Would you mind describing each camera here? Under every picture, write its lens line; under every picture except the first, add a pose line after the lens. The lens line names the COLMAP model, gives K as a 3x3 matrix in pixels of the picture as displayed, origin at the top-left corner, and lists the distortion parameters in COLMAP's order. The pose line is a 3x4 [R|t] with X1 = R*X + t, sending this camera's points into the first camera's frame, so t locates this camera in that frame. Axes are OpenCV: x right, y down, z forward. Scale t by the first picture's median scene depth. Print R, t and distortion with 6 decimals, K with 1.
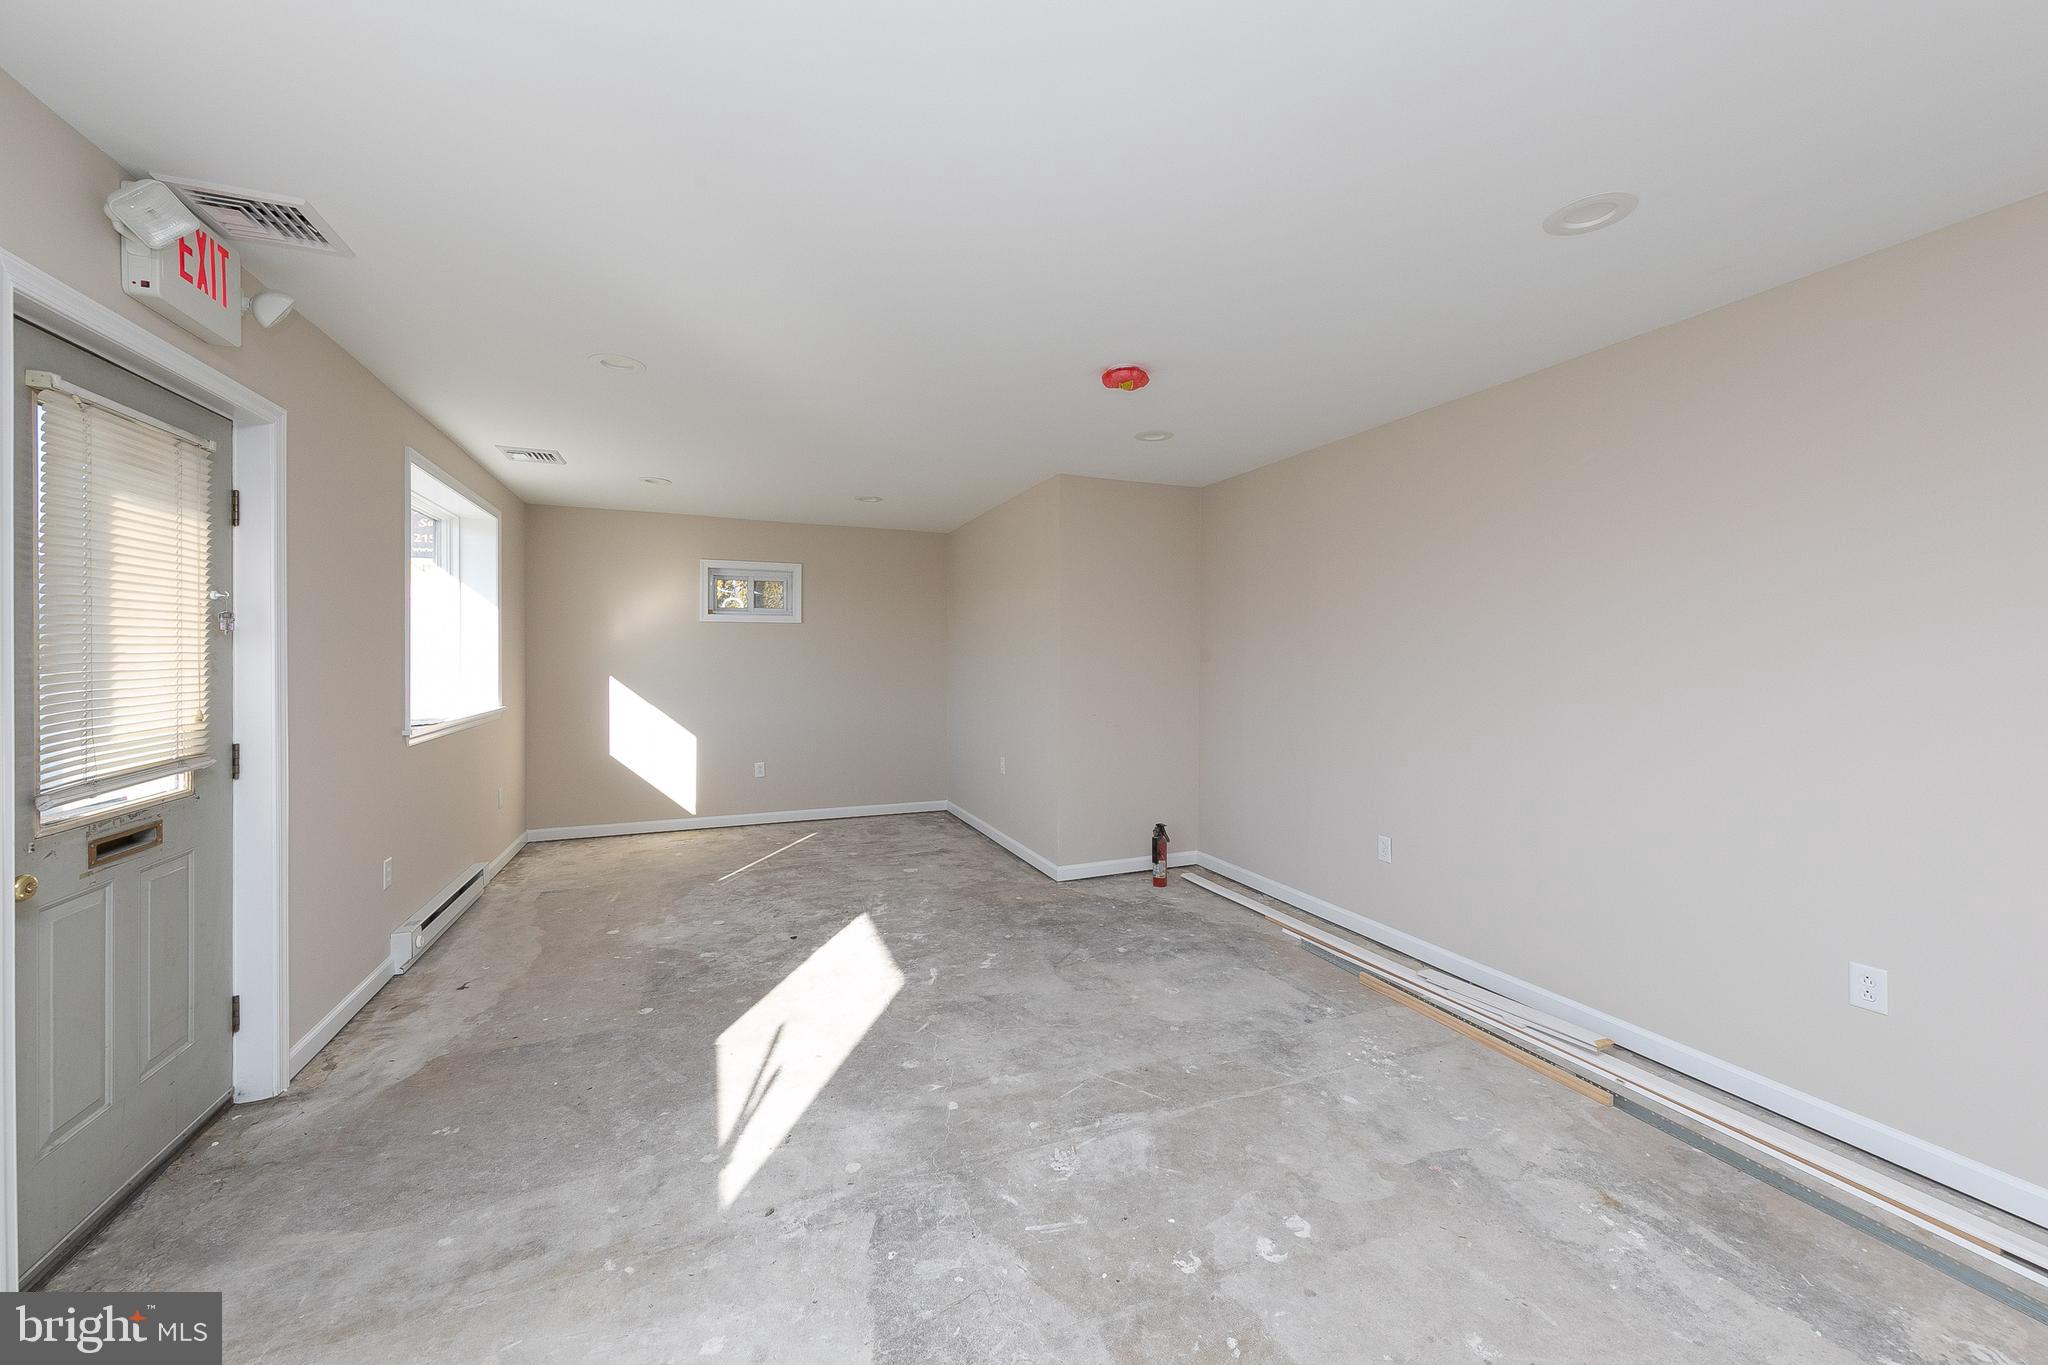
lens RADIAL K [[797.3, 0, 1008.4], [0, 797.3, 669.7], [0, 0, 1]] dist [0.001782, 0.000190]
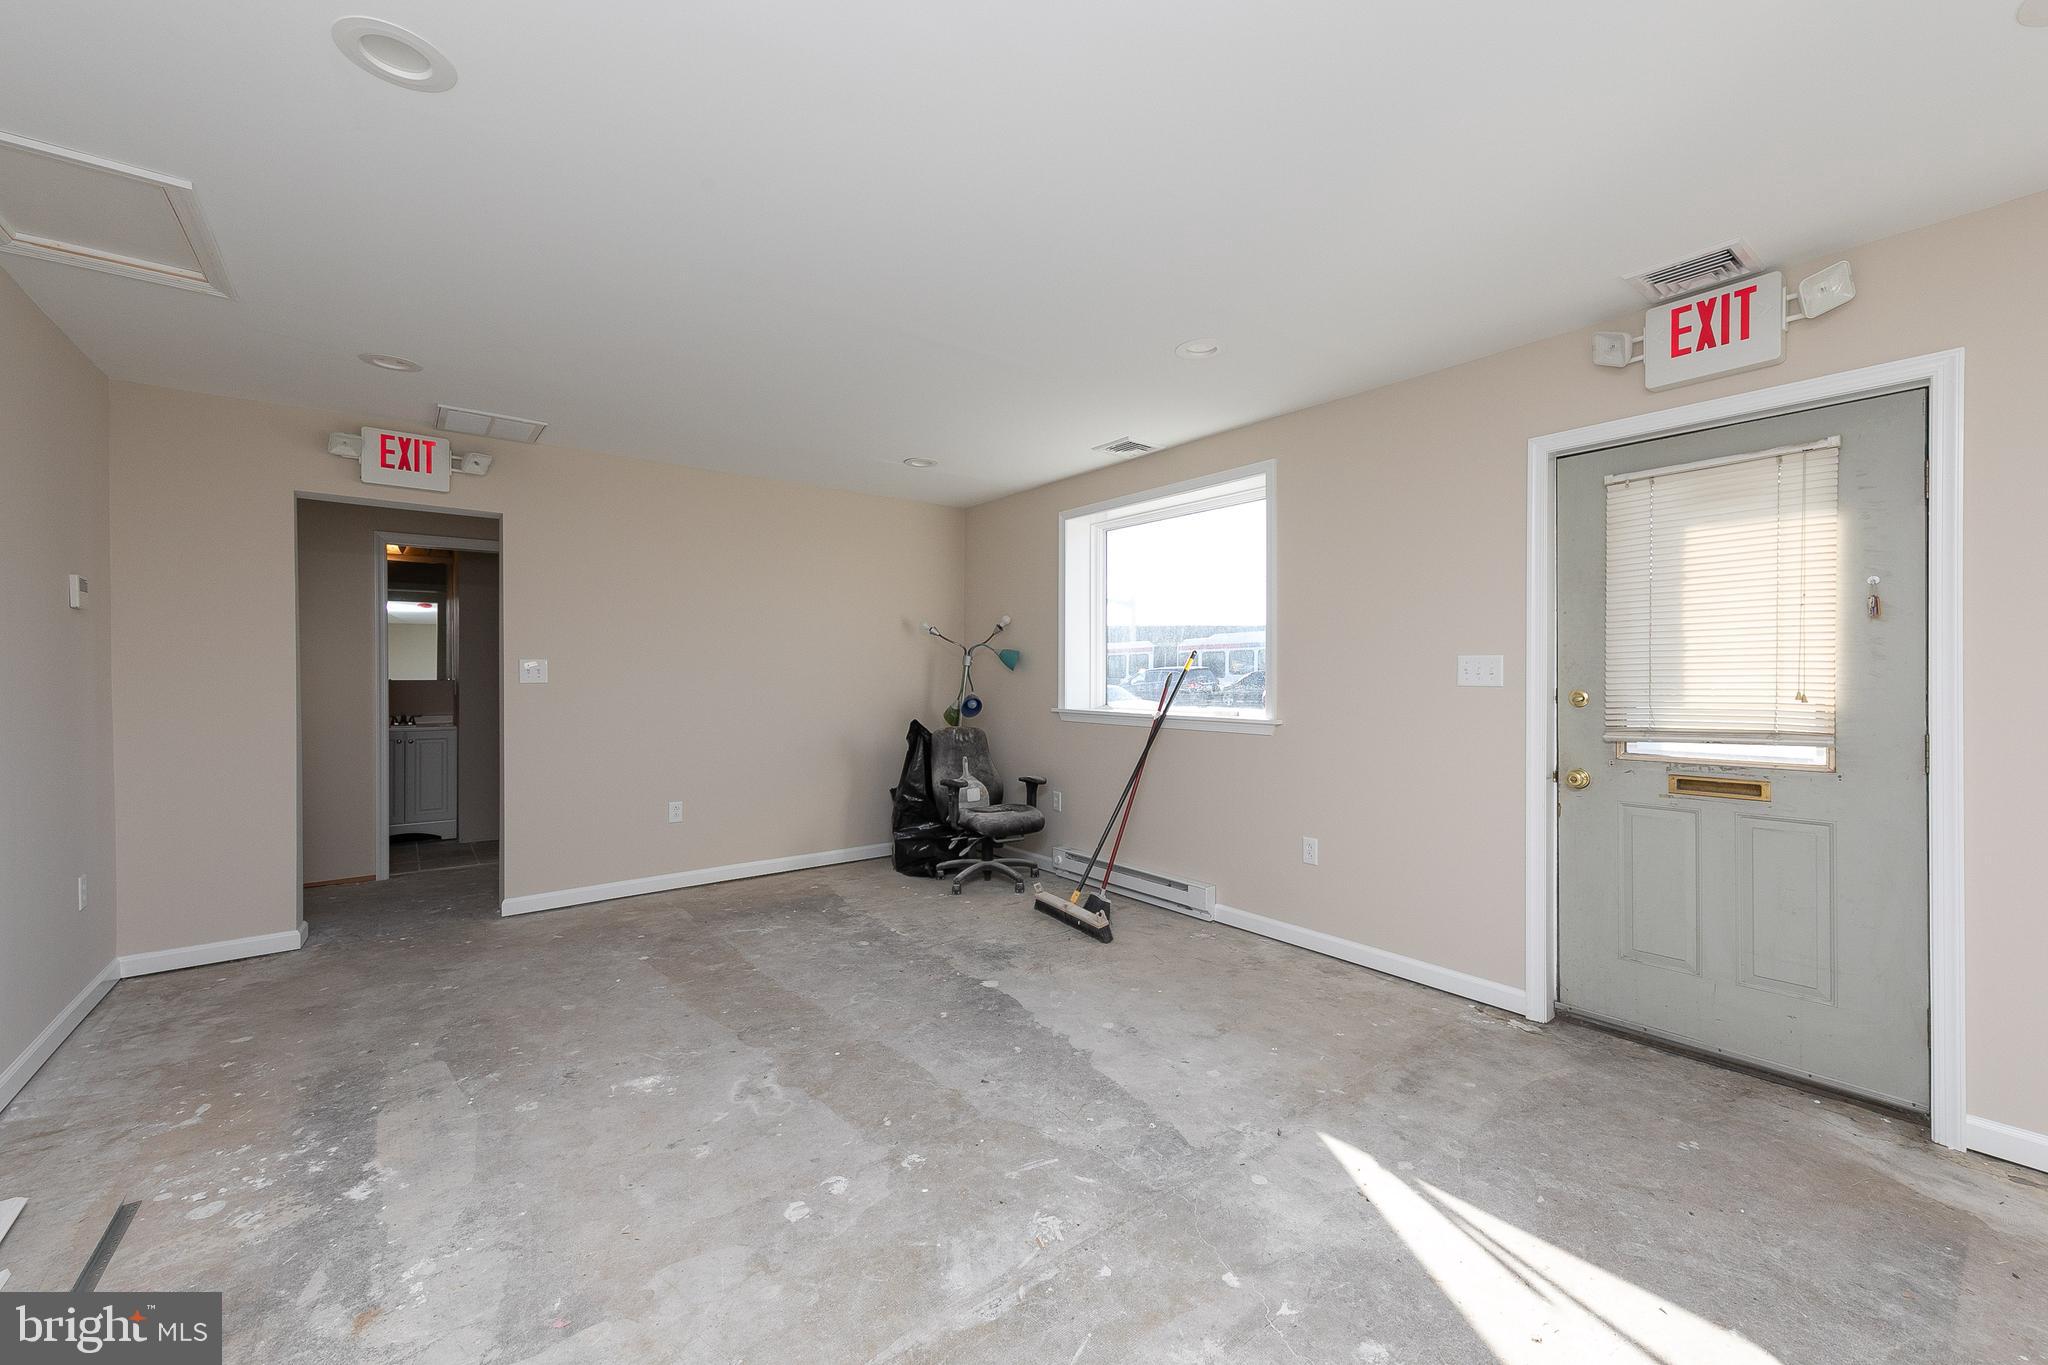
lens RADIAL K [[797.3, 0, 1019.7], [0, 797.3, 676.3], [0, 0, 1]] dist [0.001782, 0.000190]
pose [[-0.961829, -0.000973, -0.273649, 0.348165], [-0.005254, 0.999875, 0.014912, 0.020015], [0.273600, 0.015781, -0.961714, 1.896256]]
